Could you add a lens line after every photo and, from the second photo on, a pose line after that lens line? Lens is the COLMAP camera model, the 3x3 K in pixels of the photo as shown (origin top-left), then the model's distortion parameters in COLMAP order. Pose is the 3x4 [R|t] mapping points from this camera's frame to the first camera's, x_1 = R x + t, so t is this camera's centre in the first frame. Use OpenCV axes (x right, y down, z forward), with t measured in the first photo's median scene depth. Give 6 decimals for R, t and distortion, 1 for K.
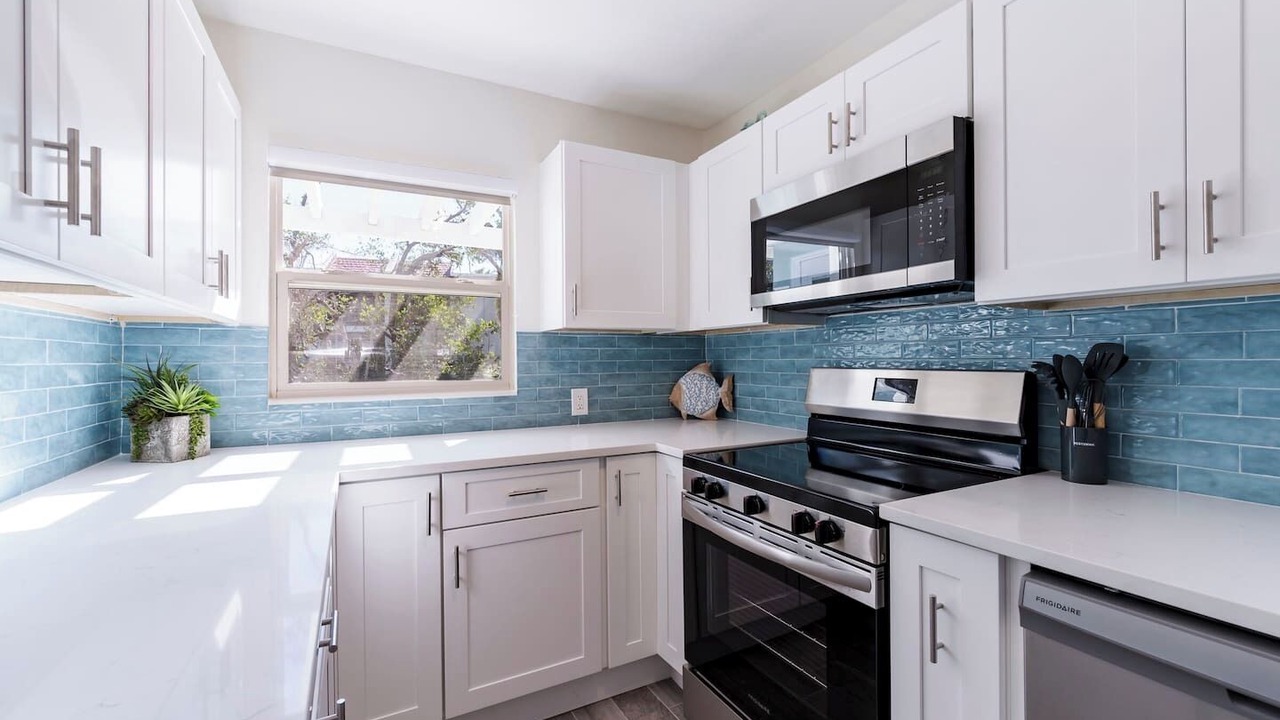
lens RADIAL K [[535.7, 0, 640.0], [0, 535.7, 360.0], [0, 0, 1]] dist [-0.000155, -0.000128]
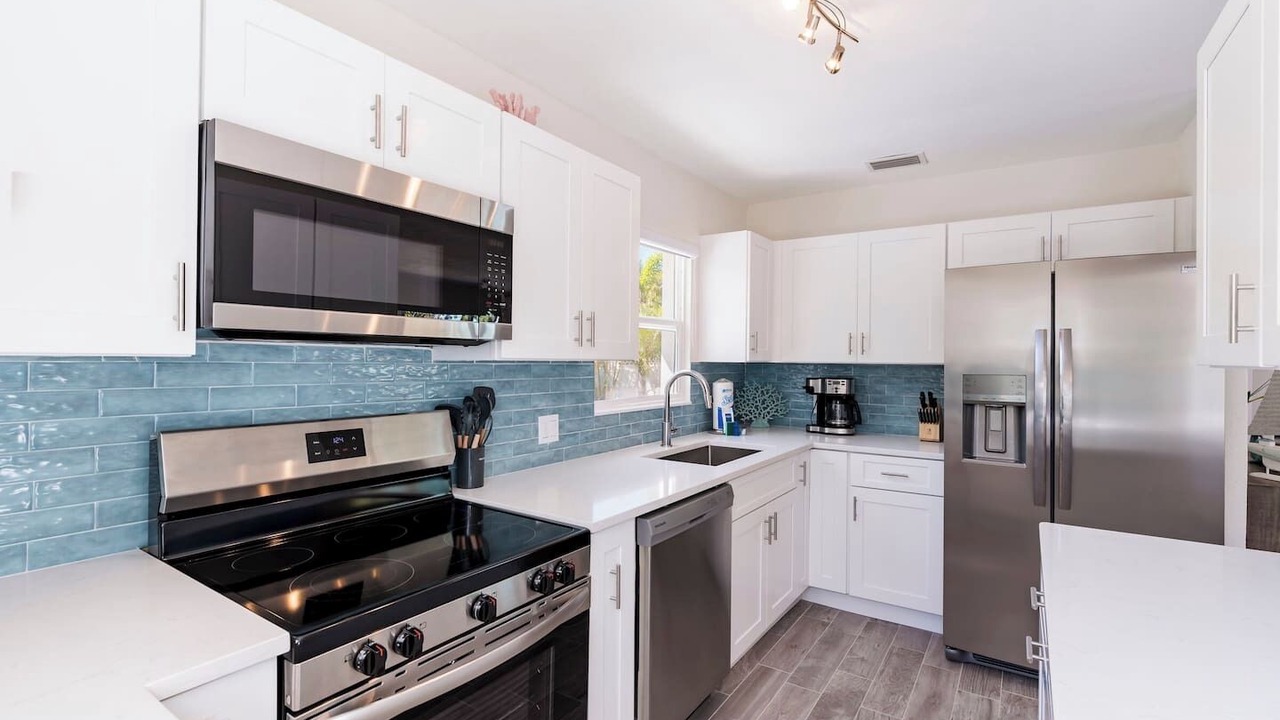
lens RADIAL K [[554.5, 0, 646.7], [0, 554.5, 359.8], [0, 0, 1]] dist [0.000092, 0.000149]
pose [[-0.458555, 0.005752, 0.888648, -0.464654], [-0.005044, 0.999946, -0.009075, -0.063704], [-0.888652, -0.008644, -0.458501, 0.879697]]
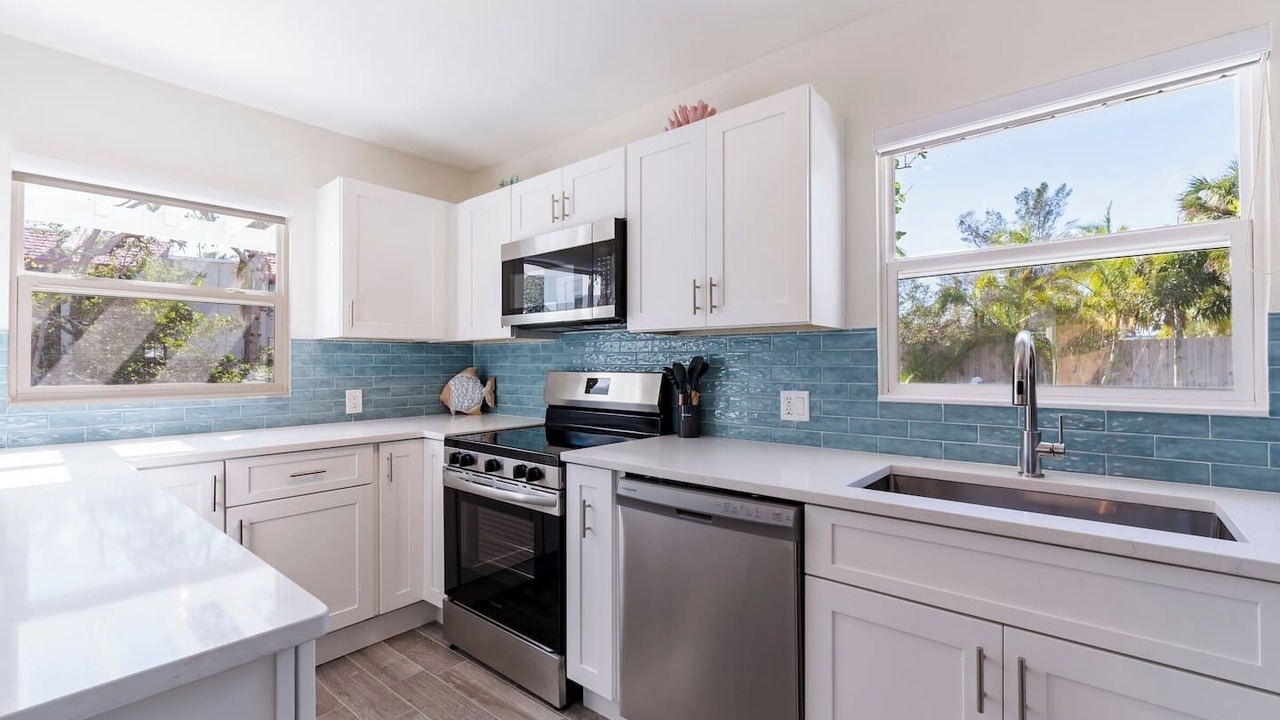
lens RADIAL K [[554.5, 0, 646.7], [0, 554.5, 359.8], [0, 0, 1]] dist [0.000092, 0.000149]
pose [[0.927705, 0.007386, 0.373242, 0.029907], [-0.004073, 0.999945, -0.009666, -0.001676], [-0.373293, 0.007447, 0.927684, -0.414690]]
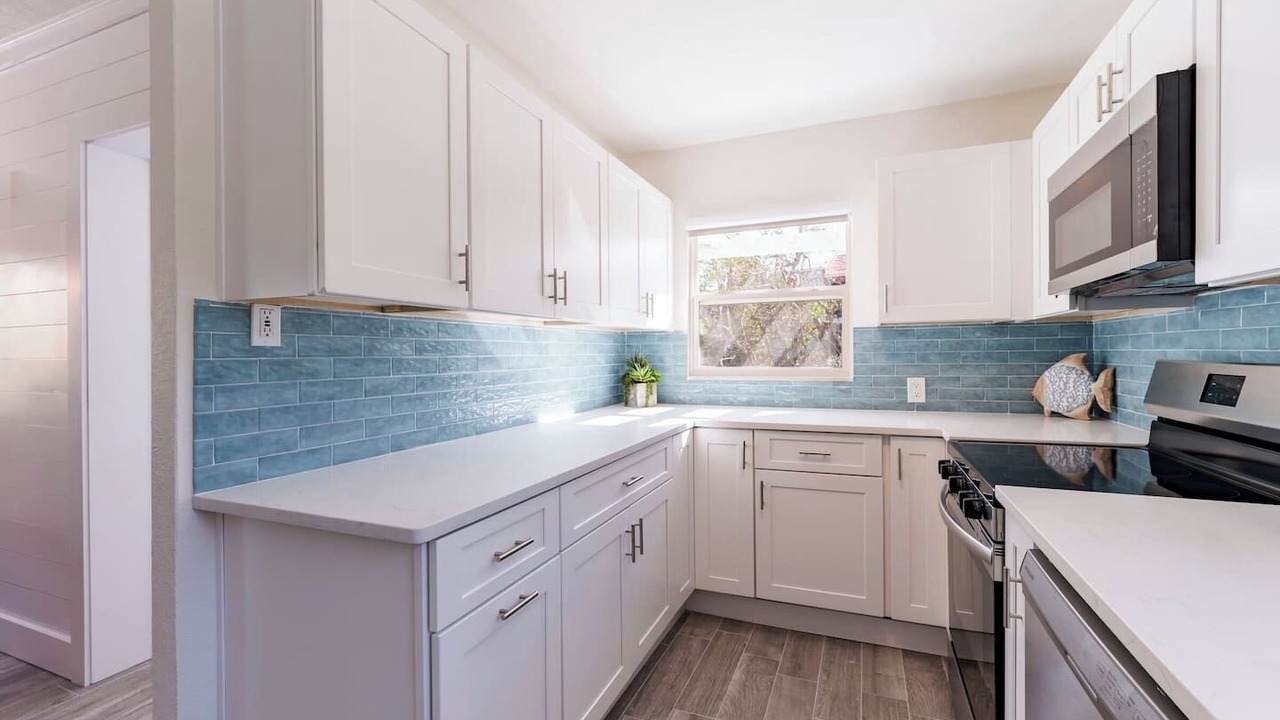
lens RADIAL K [[554.5, 0, 646.7], [0, 554.5, 359.8], [0, 0, 1]] dist [0.000092, 0.000149]
pose [[0.635688, 0.009350, -0.771890, 0.516876], [0.005613, 0.999844, 0.016734, -0.005266], [0.771926, -0.014970, 0.635536, -0.157215]]
